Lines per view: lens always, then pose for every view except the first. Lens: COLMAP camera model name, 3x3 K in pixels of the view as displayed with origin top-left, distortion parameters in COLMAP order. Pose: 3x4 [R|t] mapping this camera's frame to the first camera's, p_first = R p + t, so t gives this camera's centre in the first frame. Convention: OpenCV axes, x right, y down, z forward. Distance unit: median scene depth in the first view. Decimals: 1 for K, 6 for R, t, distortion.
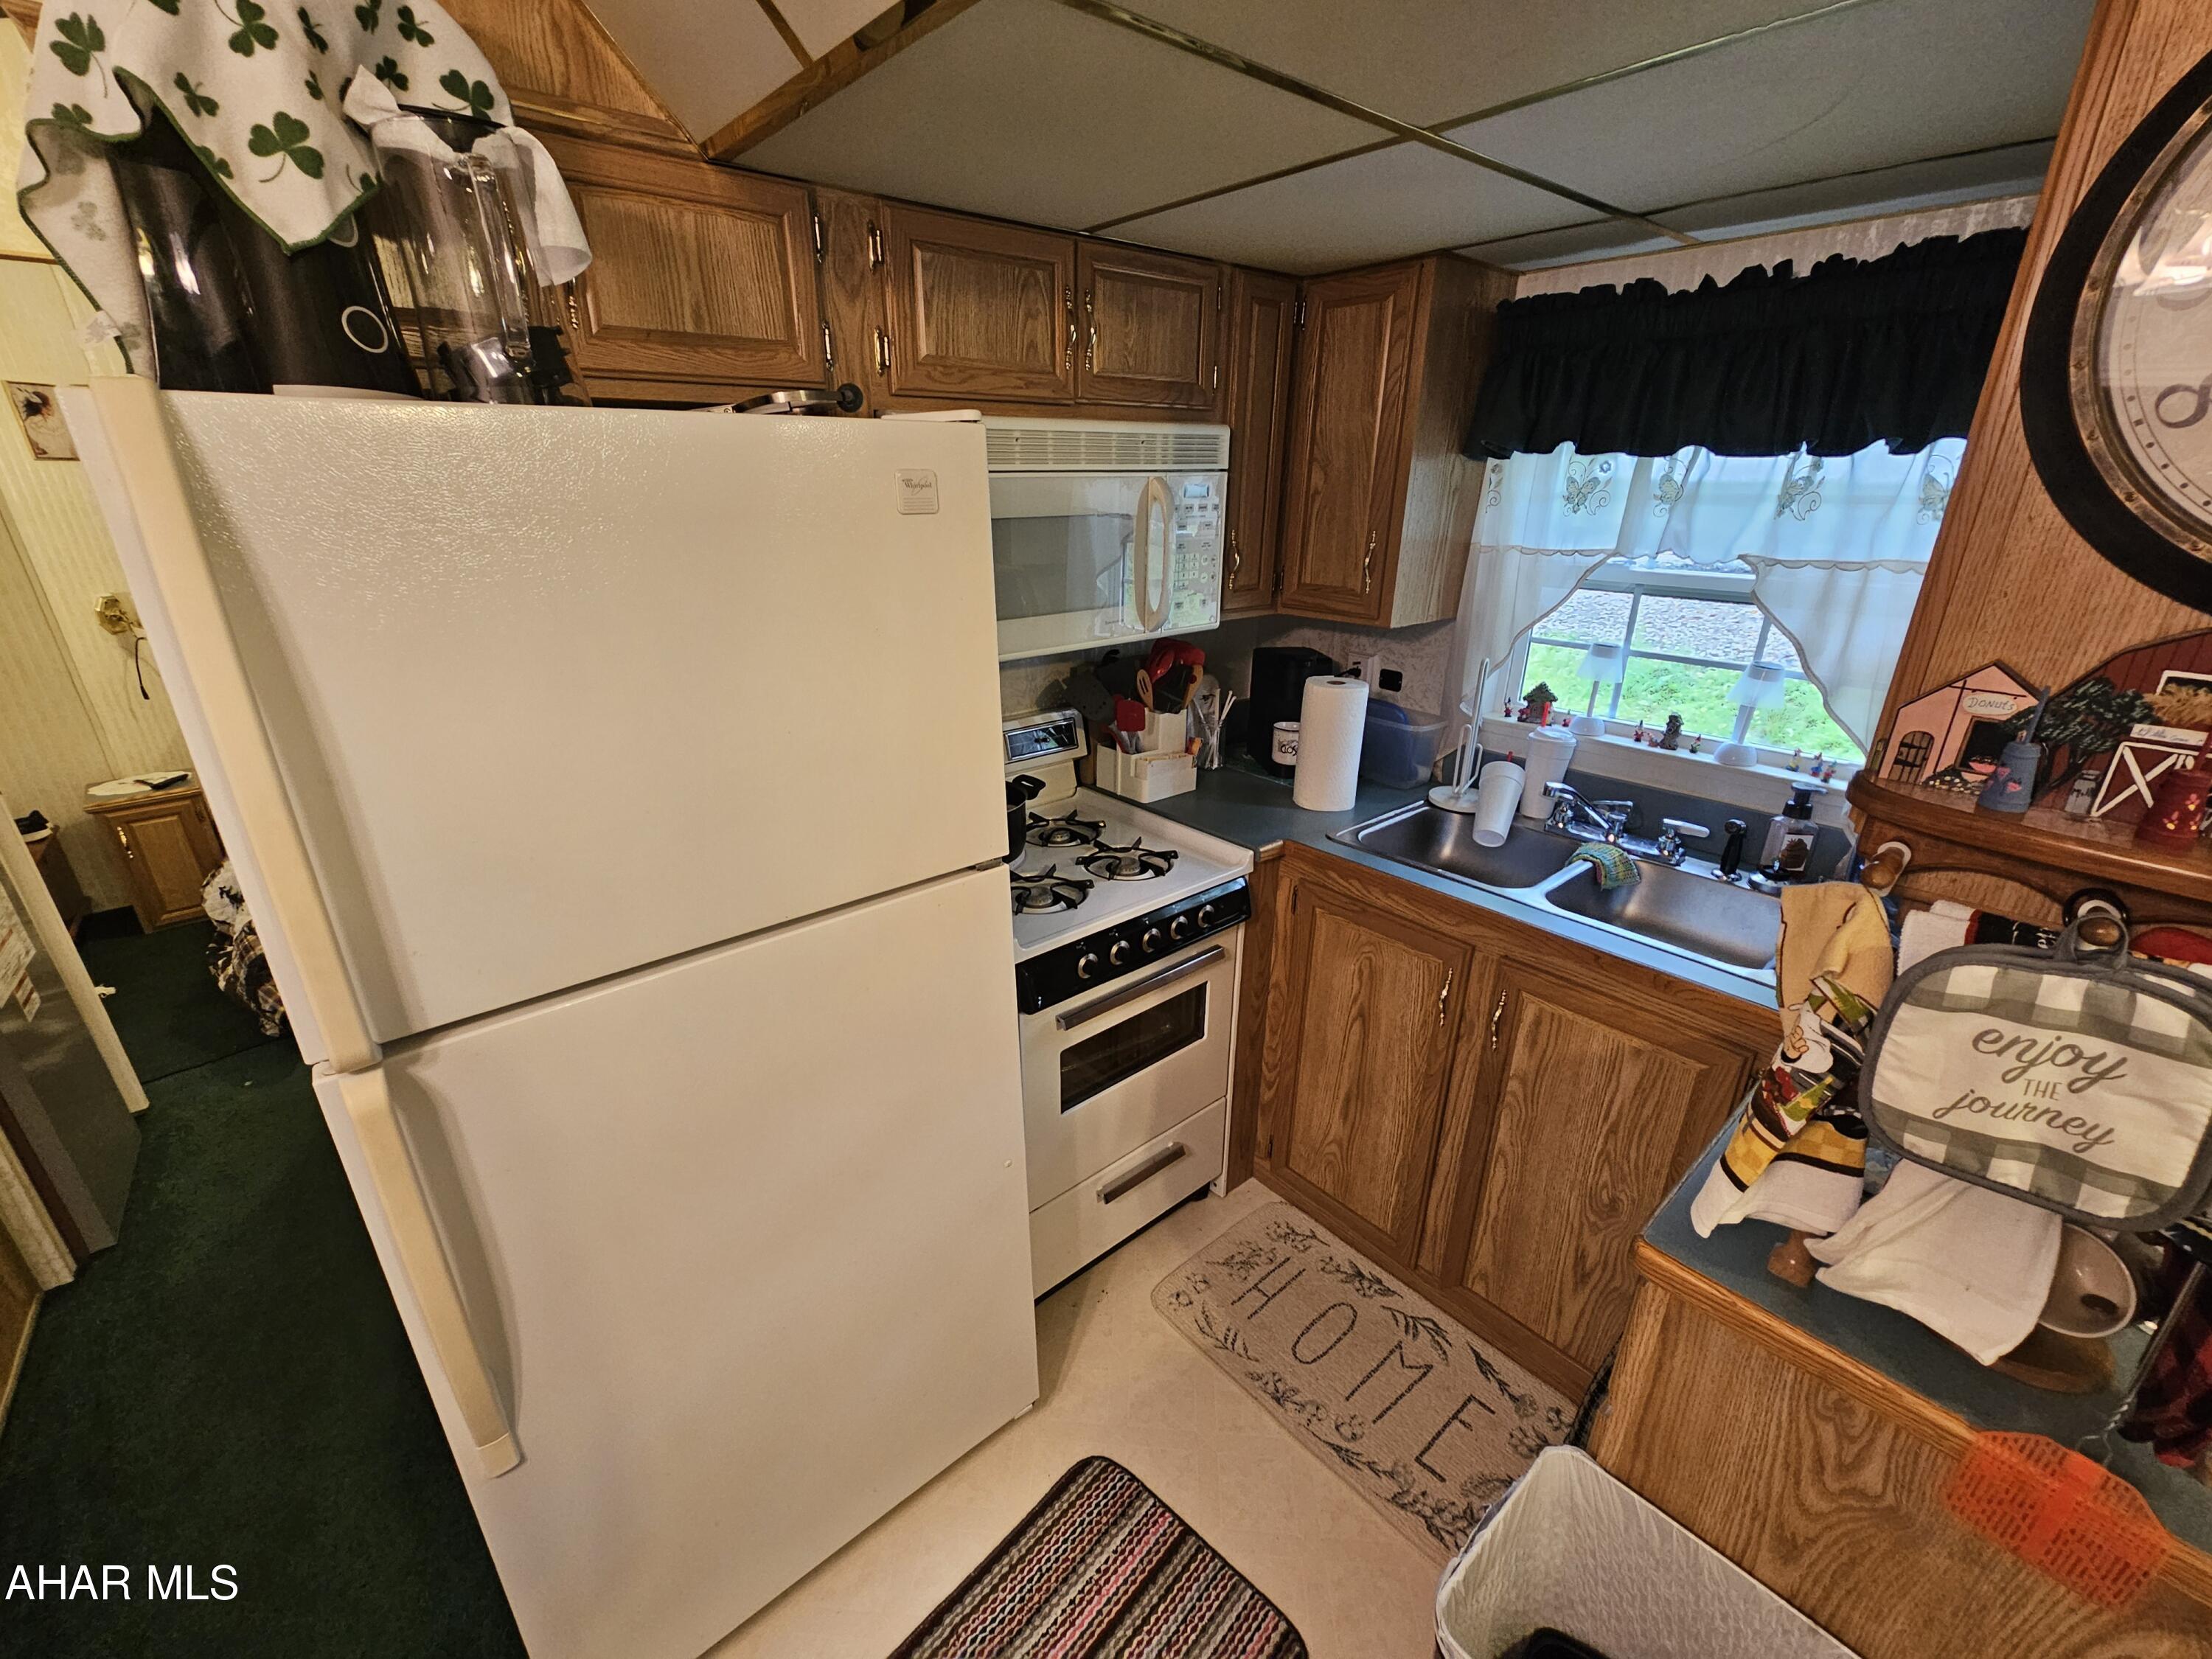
lens RADIAL K [[907.3, 0, 1098.3], [0, 907.3, 834.4], [0, 0, 1]] dist [-0.002522, 0.000772]
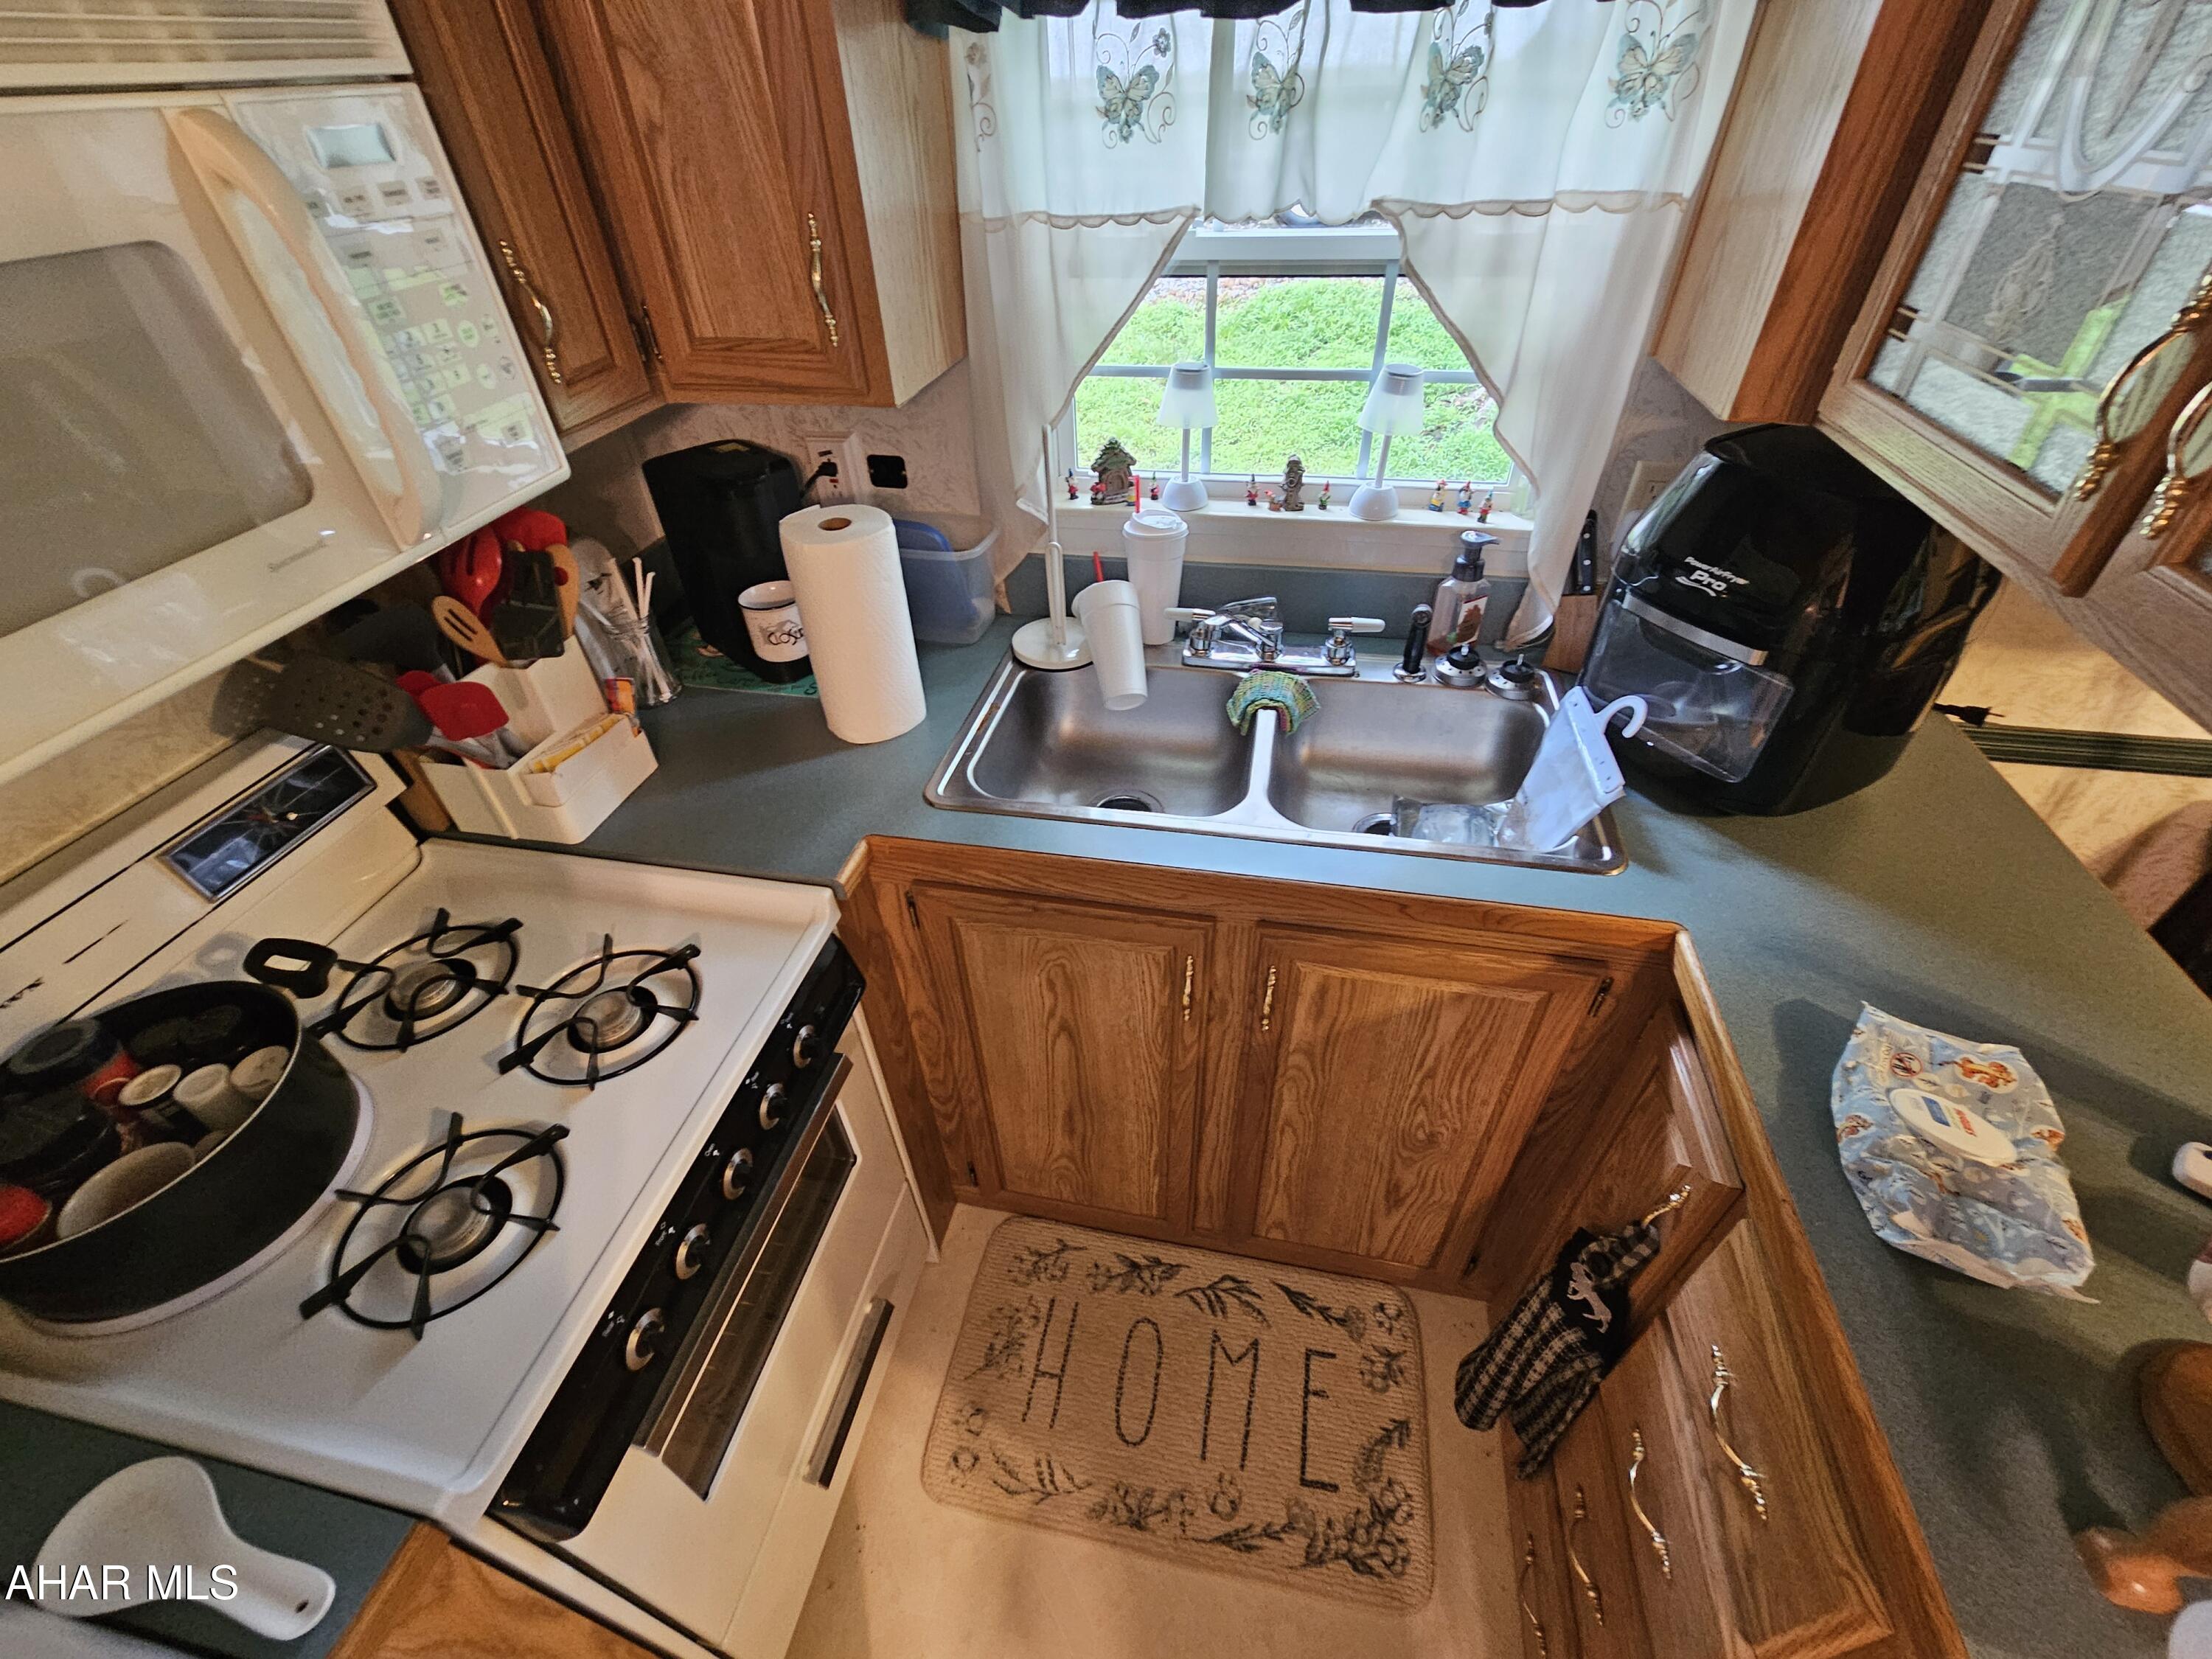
lens RADIAL K [[907.3, 0, 1101.5], [0, 907.3, 844.5], [0, 0, 1]] dist [-0.002522, 0.000772]
pose [[0.792119, -0.417587, 0.445161, 0.063873], [0.256596, 0.889582, 0.377893, -0.174109], [-0.553810, -0.185110, 0.811806, 0.446443]]
